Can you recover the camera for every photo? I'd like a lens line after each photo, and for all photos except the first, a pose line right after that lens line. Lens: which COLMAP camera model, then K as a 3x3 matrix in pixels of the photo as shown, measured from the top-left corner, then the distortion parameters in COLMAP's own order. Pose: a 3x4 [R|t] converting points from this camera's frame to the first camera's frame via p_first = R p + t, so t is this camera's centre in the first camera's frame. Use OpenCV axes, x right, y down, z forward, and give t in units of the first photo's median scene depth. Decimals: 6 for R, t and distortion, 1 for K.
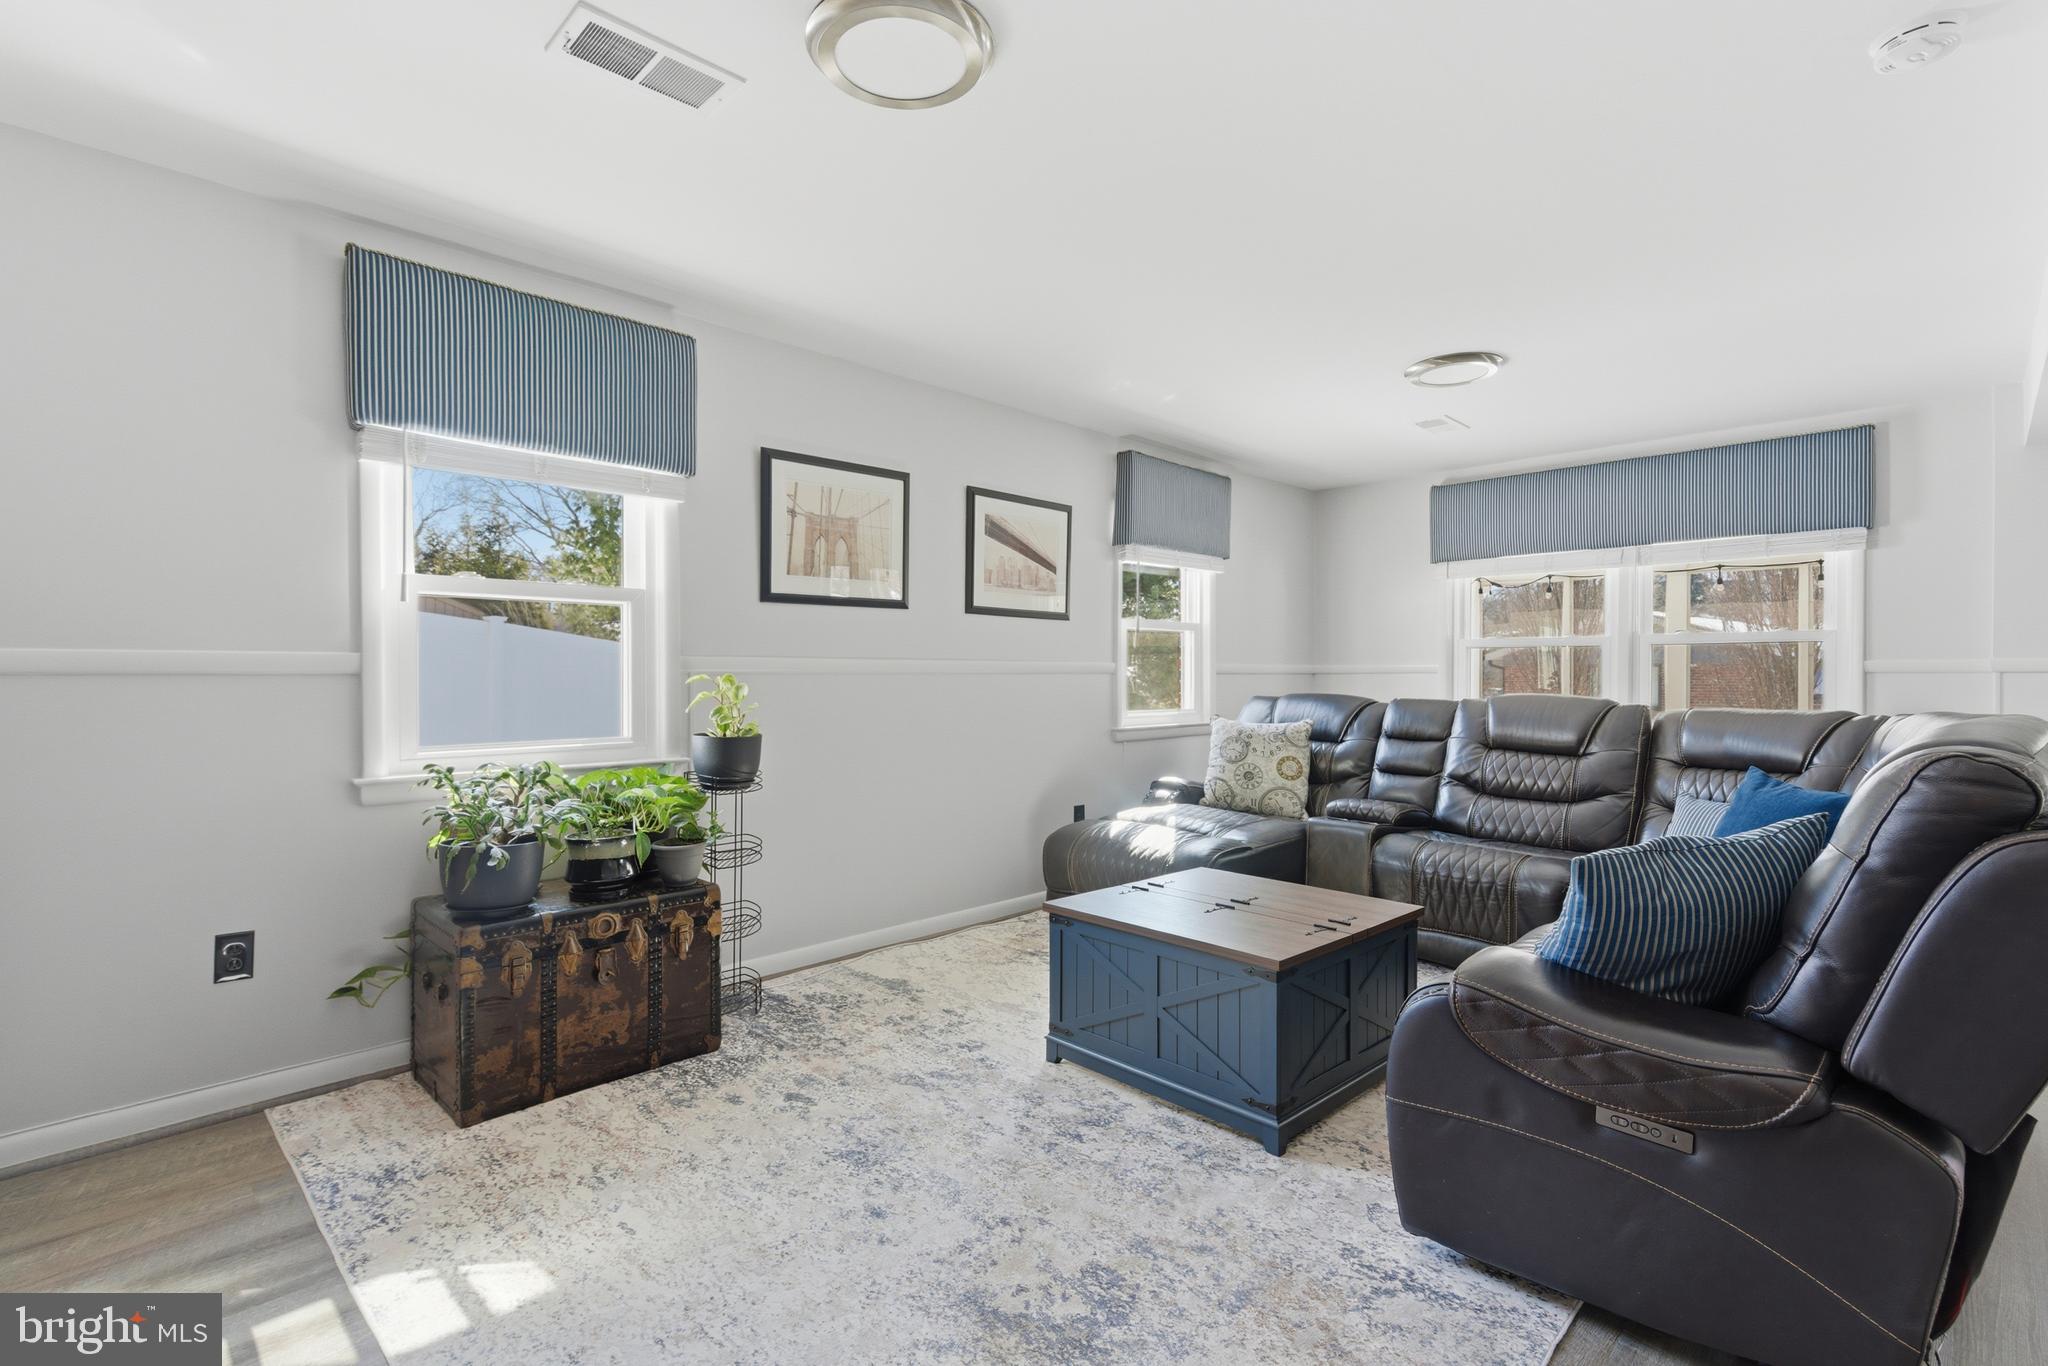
lens RADIAL K [[950.2, 0, 1029.5], [0, 950.2, 676.6], [0, 0, 1]] dist [0.005377, -0.000858]
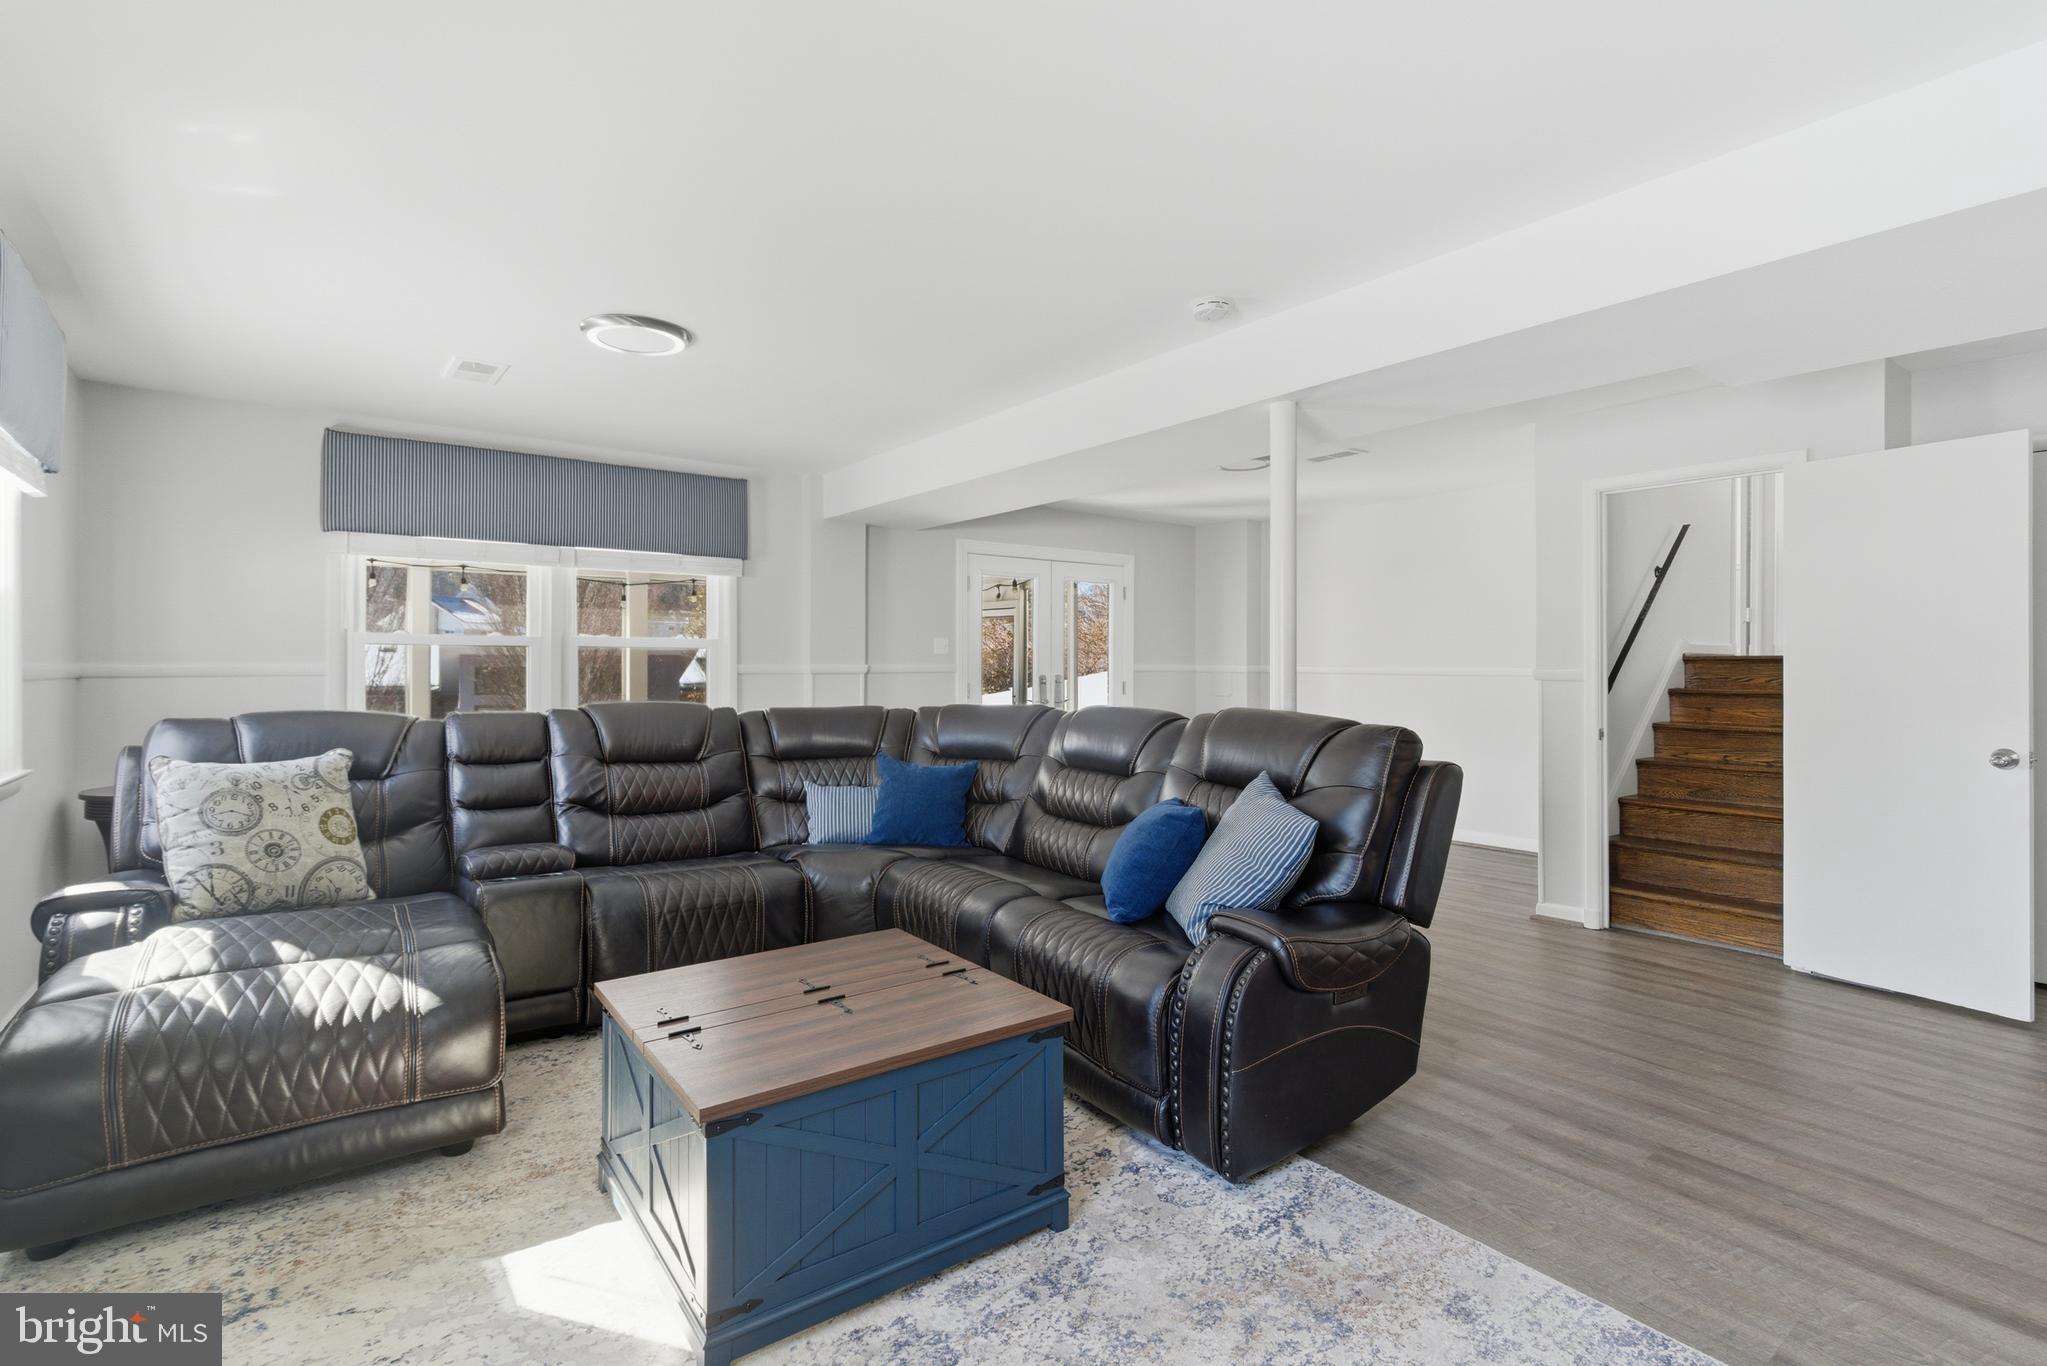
lens RADIAL K [[949.7, 0, 1019.3], [0, 949.7, 676.4], [0, 0, 1]] dist [0.005377, -0.000858]
pose [[0.141462, -0.008150, 0.989910, -0.323466], [0.000805, 0.999967, 0.008118, -0.011809], [-0.989943, -0.000351, 0.141464, 0.472436]]
